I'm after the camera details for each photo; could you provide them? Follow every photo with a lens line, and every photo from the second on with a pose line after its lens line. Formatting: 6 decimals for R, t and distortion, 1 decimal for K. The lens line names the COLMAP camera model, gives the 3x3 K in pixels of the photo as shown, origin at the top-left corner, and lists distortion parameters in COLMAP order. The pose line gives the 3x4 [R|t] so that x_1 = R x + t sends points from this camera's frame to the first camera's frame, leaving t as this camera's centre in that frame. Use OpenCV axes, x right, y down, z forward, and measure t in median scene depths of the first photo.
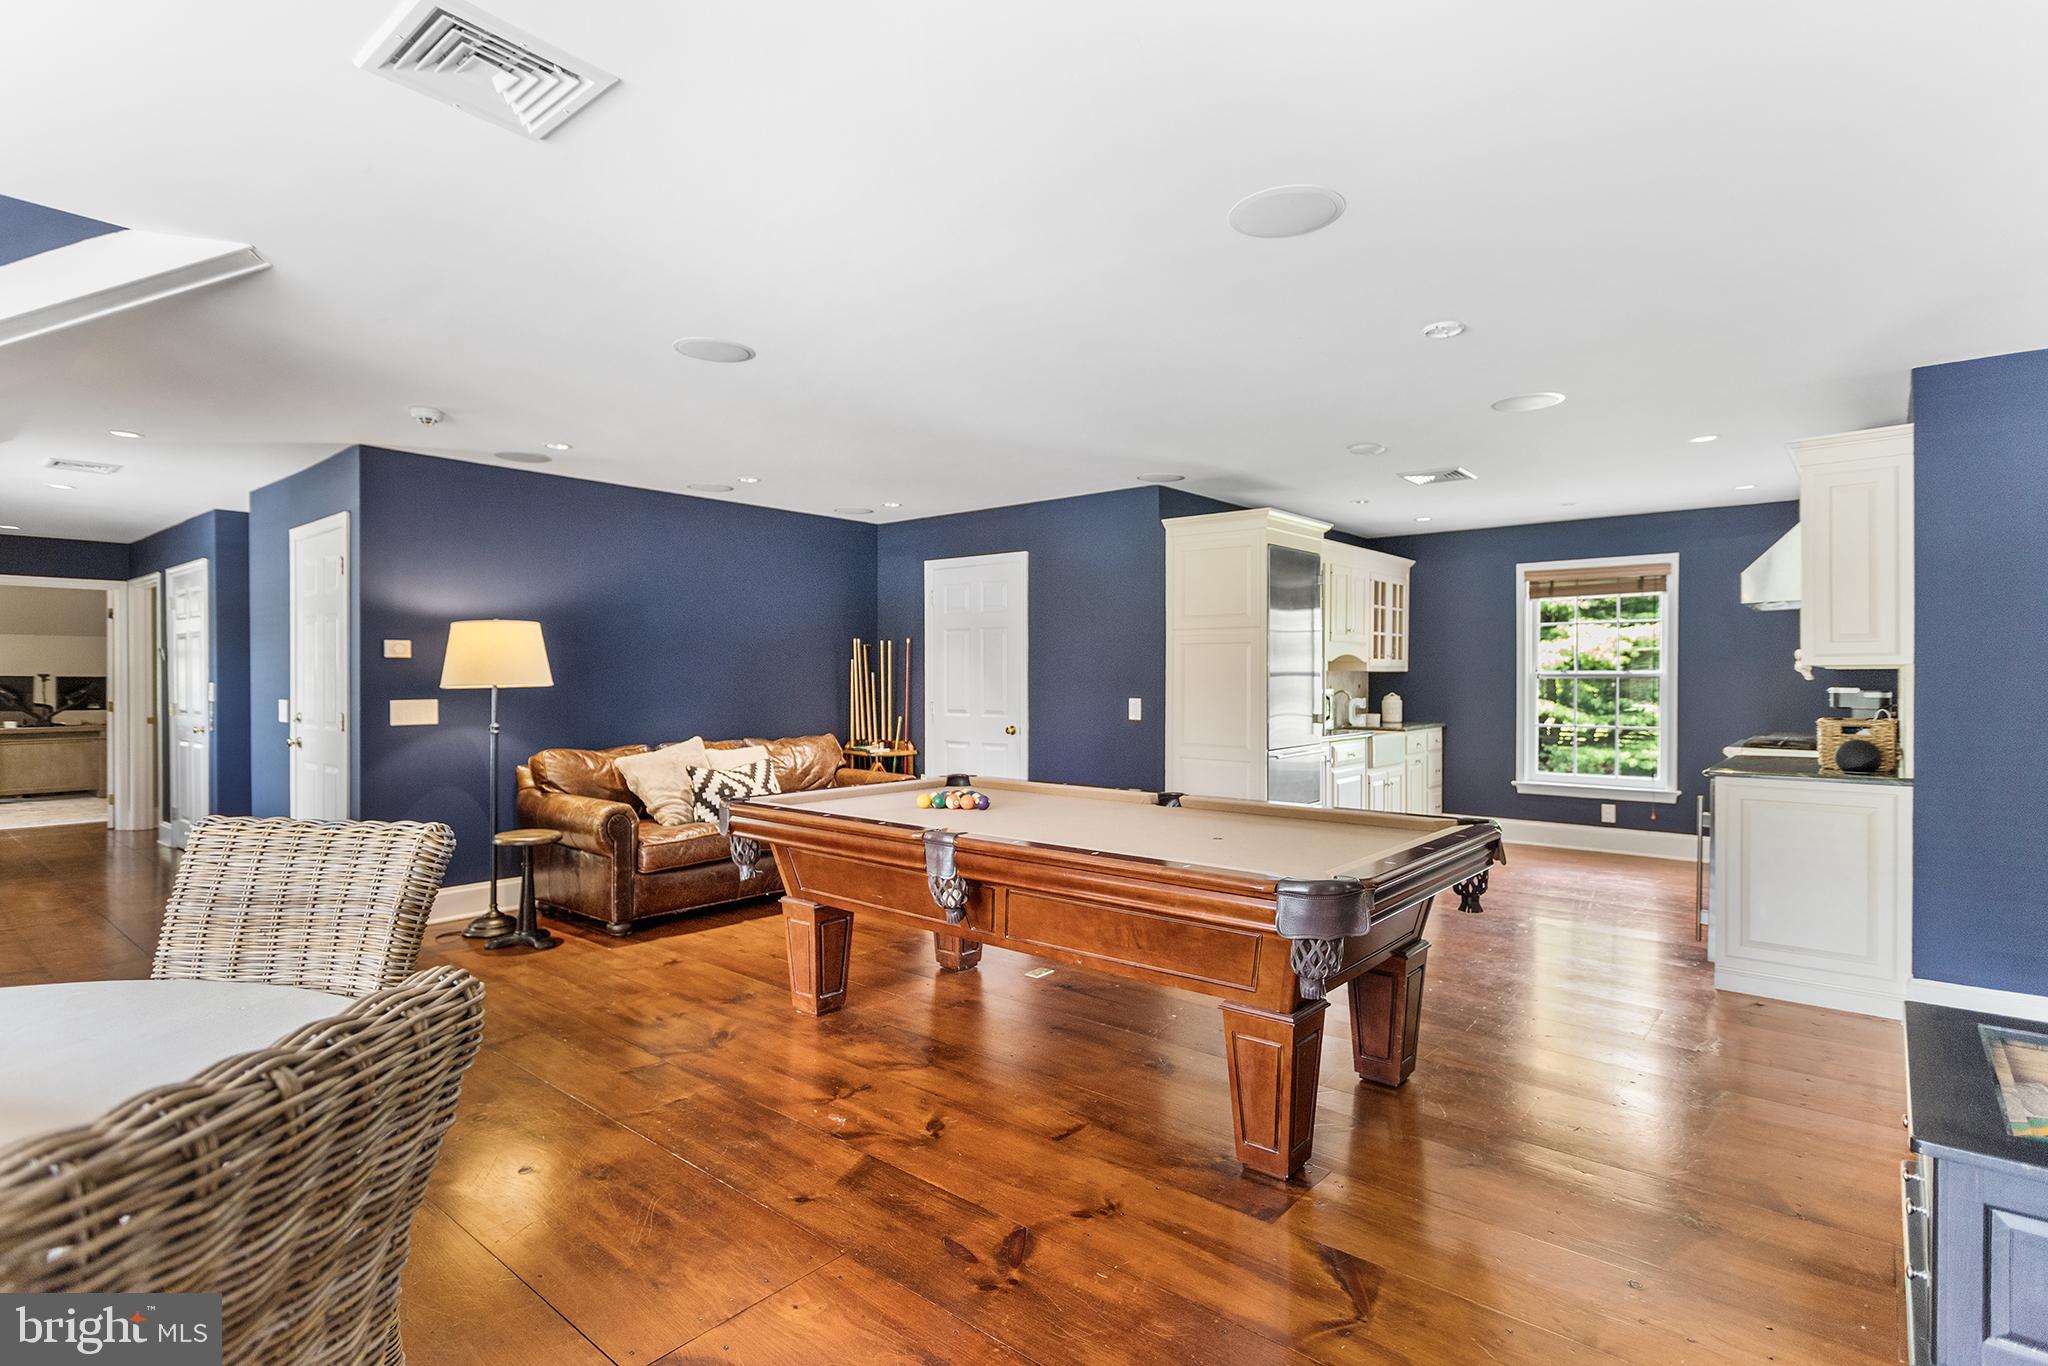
lens RADIAL K [[1003.1, 0, 1024.0], [0, 1003.1, 683.0], [0, 0, 1]] dist [0.000259, 0.000770]
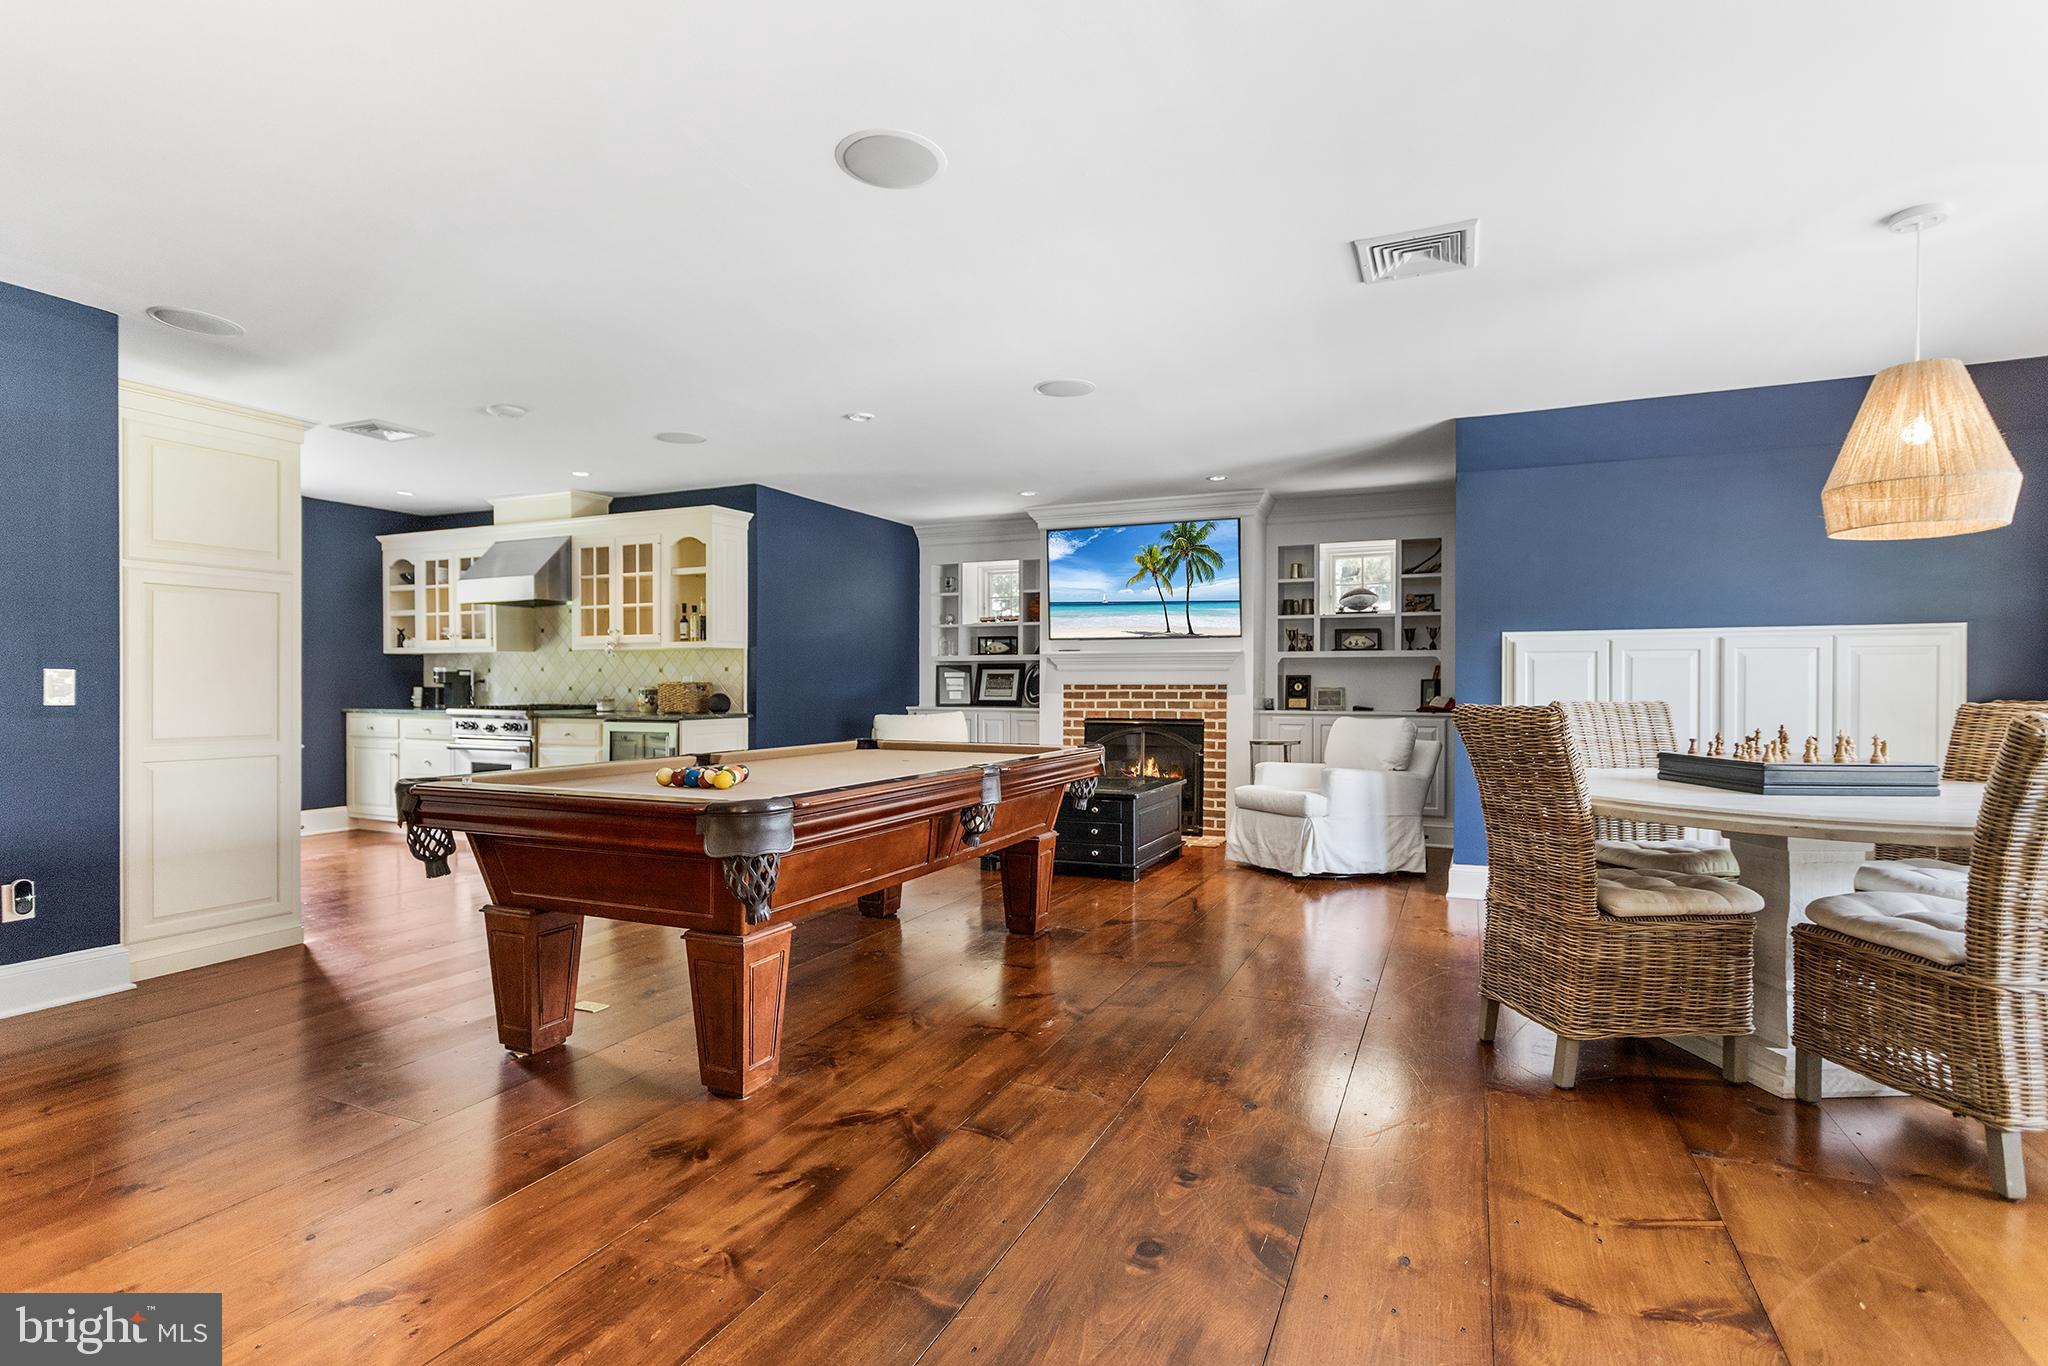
lens RADIAL K [[1003.1, 0, 1024.0], [0, 1003.1, 683.0], [0, 0, 1]] dist [0.000259, 0.000770]
pose [[-0.275218, -0.000583, 0.961382, -0.496254], [0.007402, 0.999969, 0.002725, 0.021653], [-0.961353, 0.007867, -0.275206, 0.529765]]
